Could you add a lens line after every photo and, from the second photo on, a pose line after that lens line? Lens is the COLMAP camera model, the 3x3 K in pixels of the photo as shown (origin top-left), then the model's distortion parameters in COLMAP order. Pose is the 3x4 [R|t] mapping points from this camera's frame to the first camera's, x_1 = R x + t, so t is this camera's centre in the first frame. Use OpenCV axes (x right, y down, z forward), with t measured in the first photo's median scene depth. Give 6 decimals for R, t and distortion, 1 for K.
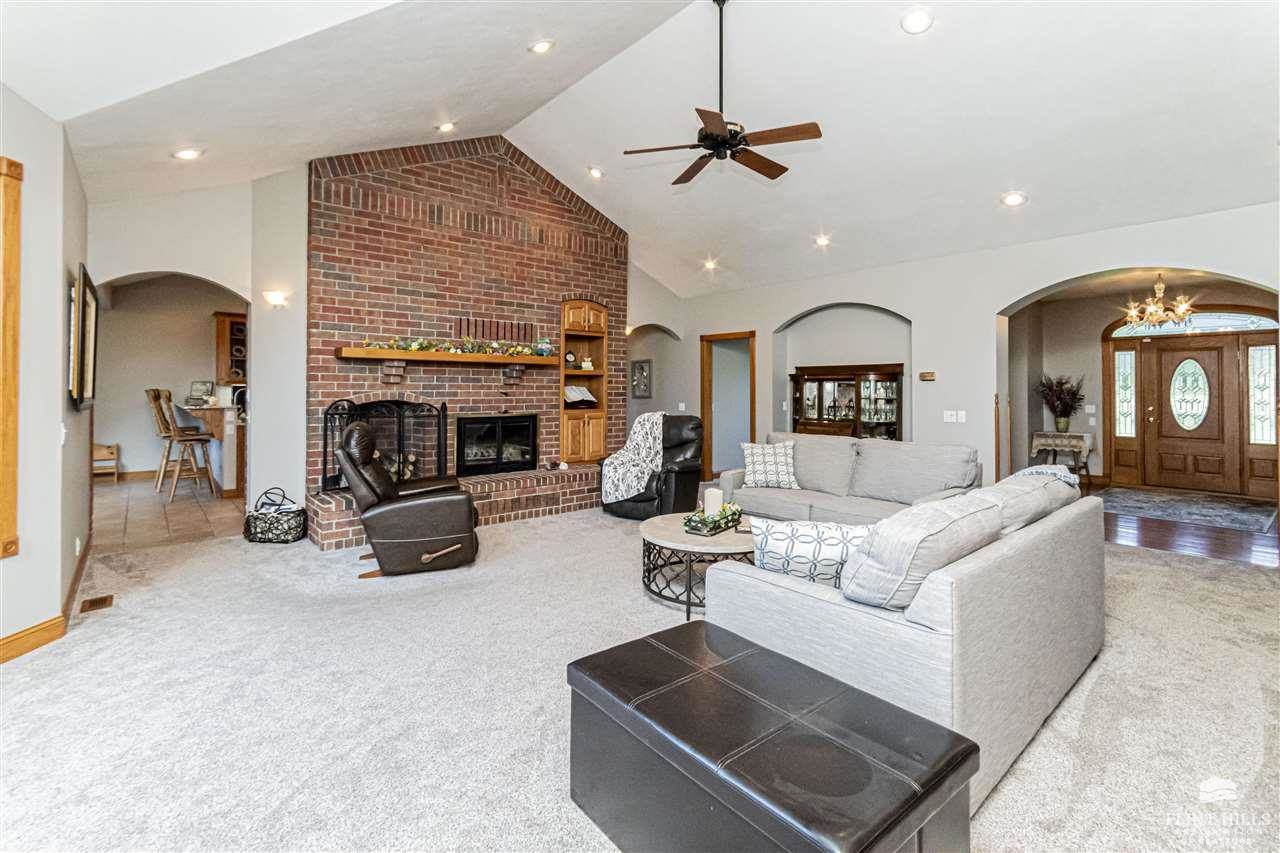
lens RADIAL K [[565.6, 0, 645.3], [0, 565.6, 383.2], [0, 0, 1]] dist [-0.004015, 0.004357]
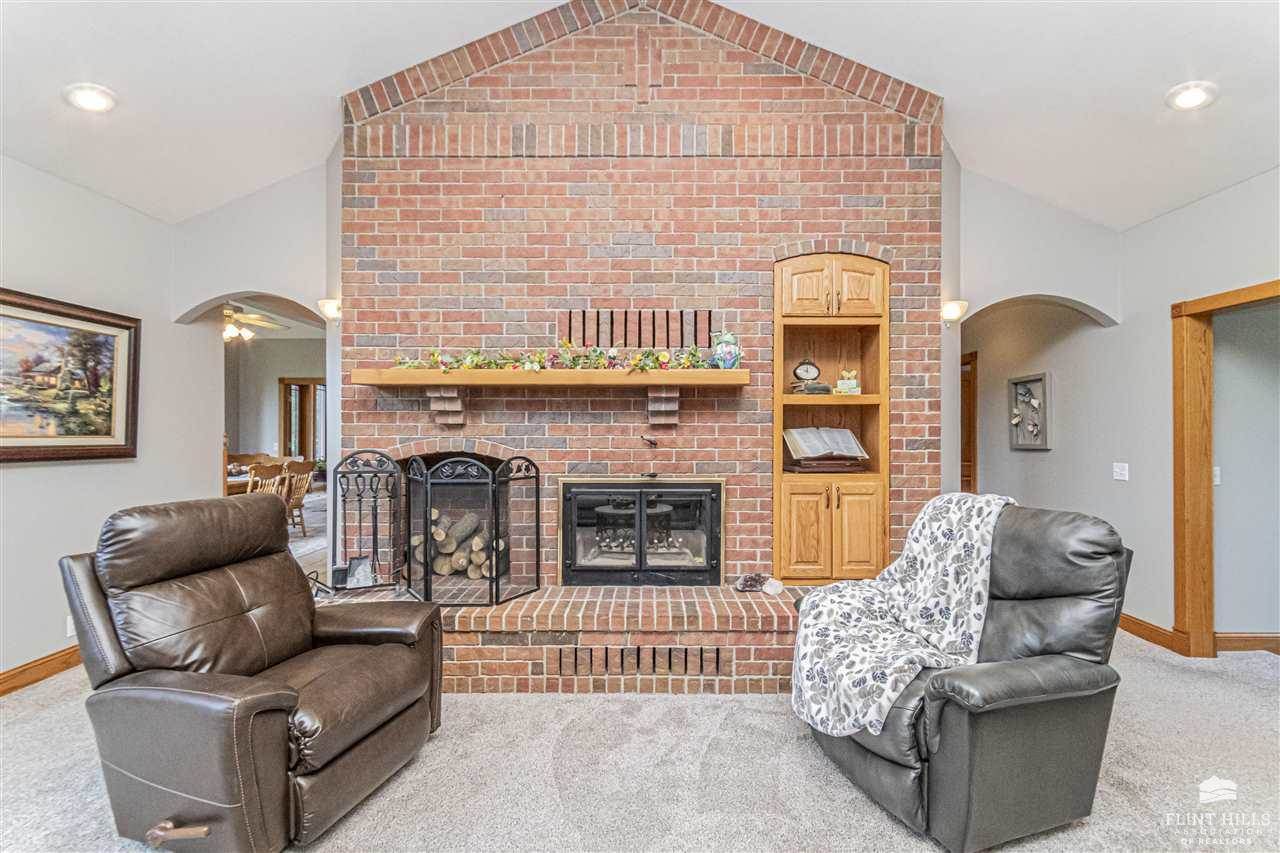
lens RADIAL K [[565.6, 0, 653.8], [0, 565.6, 429.1], [0, 0, 1]] dist [-0.004015, 0.004357]
pose [[0.751272, -0.001987, -0.659990, 0.114973], [0.008069, 0.999948, 0.006175, 0.002260], [0.659944, -0.009964, 0.751249, 0.589383]]
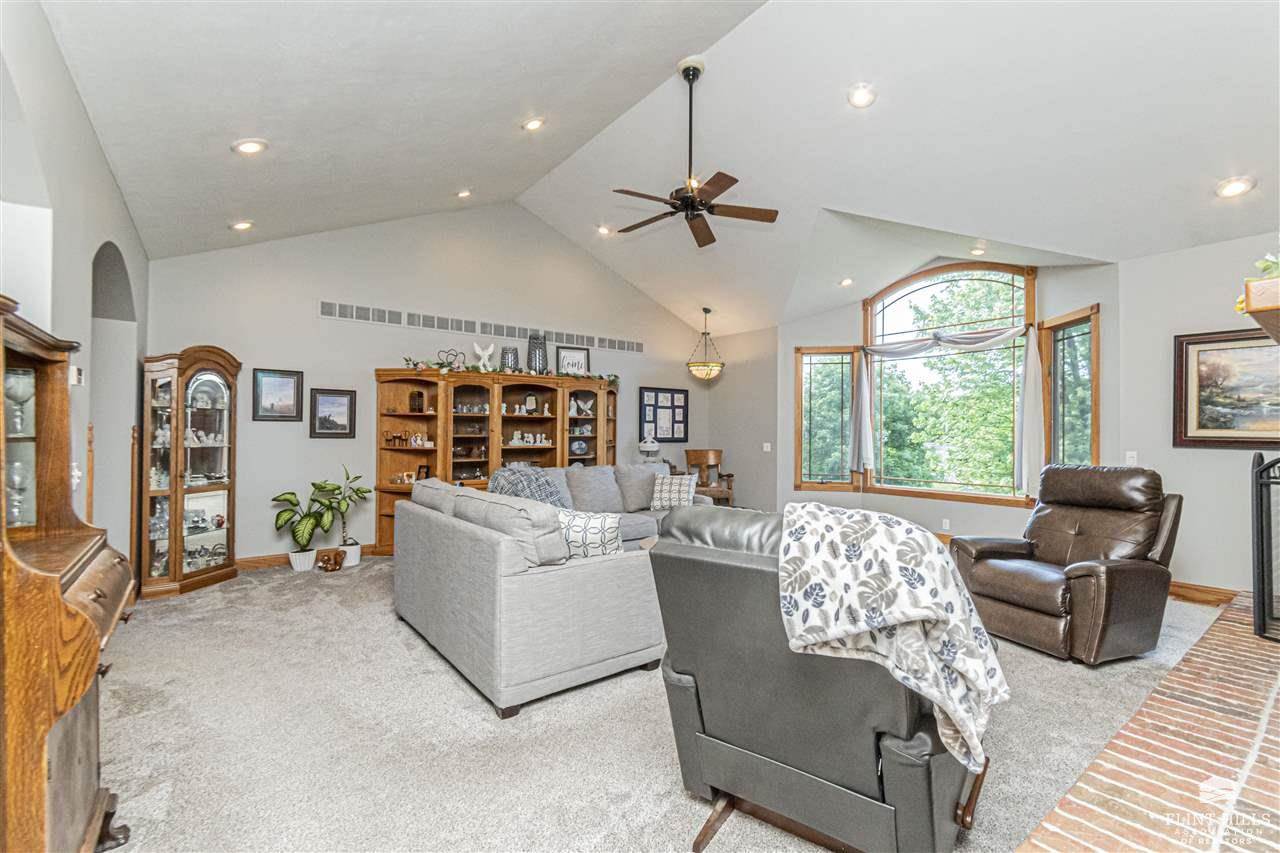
lens RADIAL K [[565.6, 0, 646.9], [0, 565.6, 427.8], [0, 0, 1]] dist [-0.004015, 0.004357]
pose [[-0.997928, -0.003214, 0.064262, 0.092458], [-0.004380, 0.999828, -0.018003, 0.018954], [-0.064194, -0.018247, -0.997771, 1.293944]]
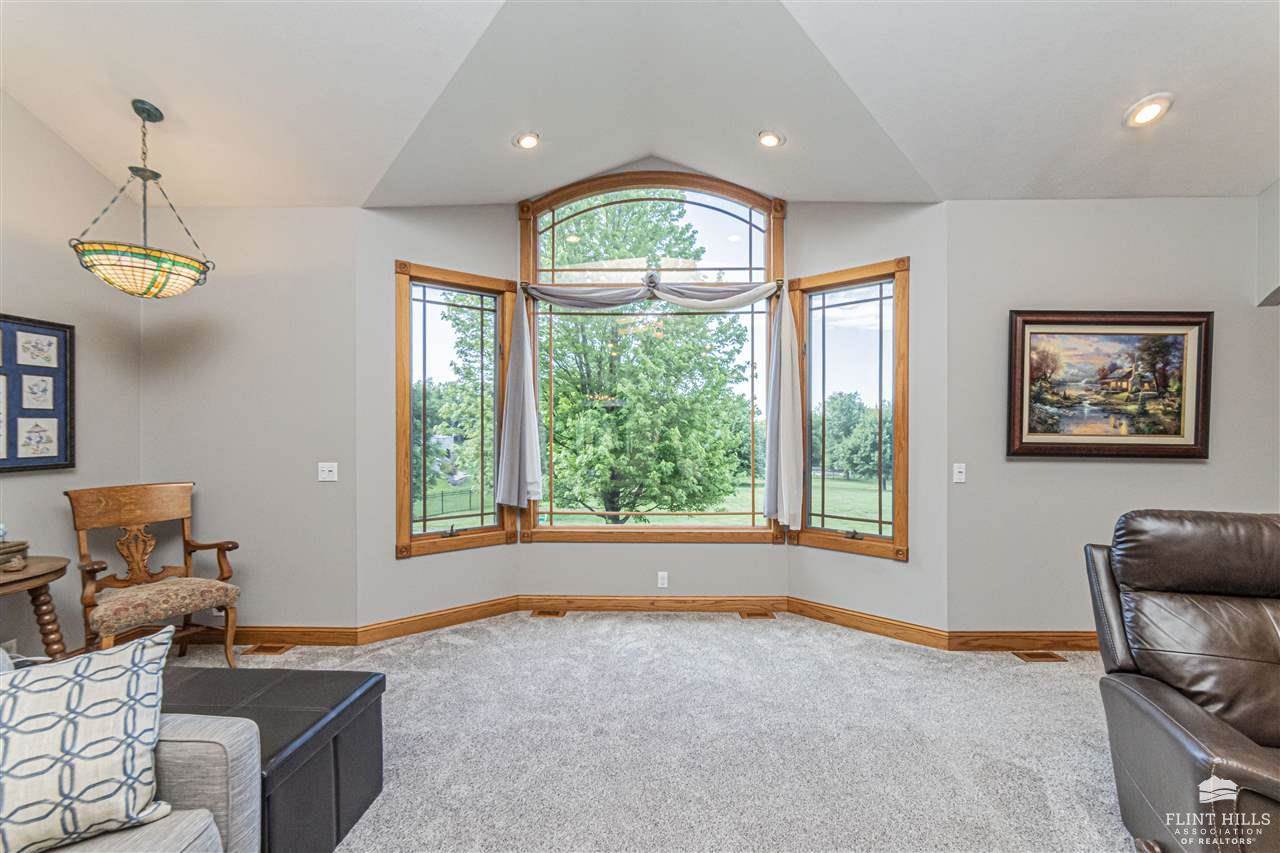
lens RADIAL K [[565.6, 0, 649.3], [0, 565.6, 430.0], [0, 0, 1]] dist [-0.004015, 0.004357]
pose [[-0.676087, 0.004274, -0.736810, 0.106313], [0.007730, 0.999969, -0.001292, -0.000525], [0.736781, -0.006570, -0.676099, 0.645910]]
